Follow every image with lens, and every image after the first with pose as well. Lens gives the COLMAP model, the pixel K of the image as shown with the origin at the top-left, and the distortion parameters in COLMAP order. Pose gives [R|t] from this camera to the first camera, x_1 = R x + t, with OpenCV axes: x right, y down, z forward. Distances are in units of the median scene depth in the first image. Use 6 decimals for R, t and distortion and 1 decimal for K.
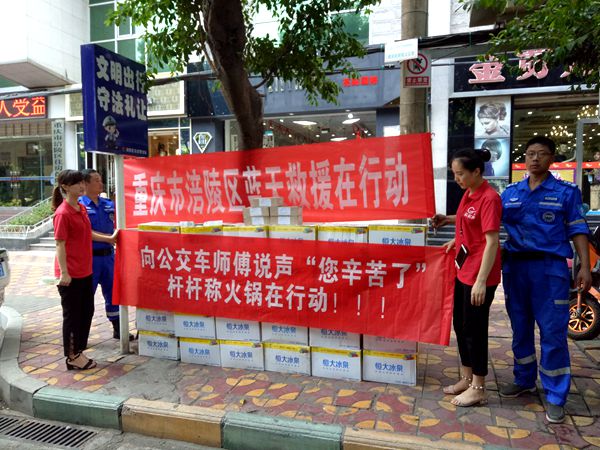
lens RADIAL K [[458.4, 0, 300.0], [0, 458.4, 225.0], [0, 0, 1]] dist [0.031033, -0.033976]
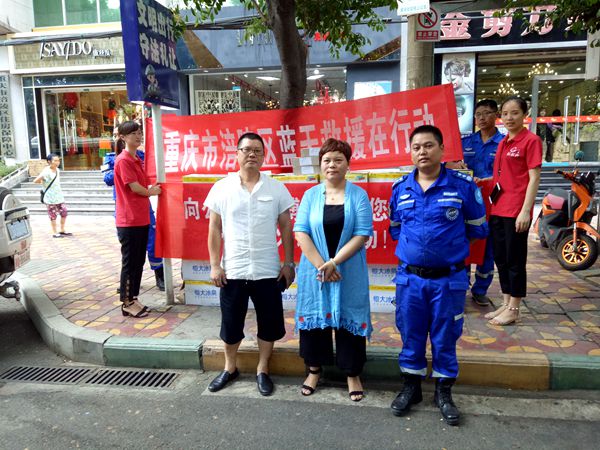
lens RADIAL K [[458.4, 0, 300.0], [0, 458.4, 225.0], [0, 0, 1]] dist [0.031033, -0.033976]
pose [[0.990656, -0.033440, 0.132223, -0.223423], [0.021996, 0.995959, 0.087079, 0.021843], [-0.134601, -0.083357, 0.987388, -0.030757]]
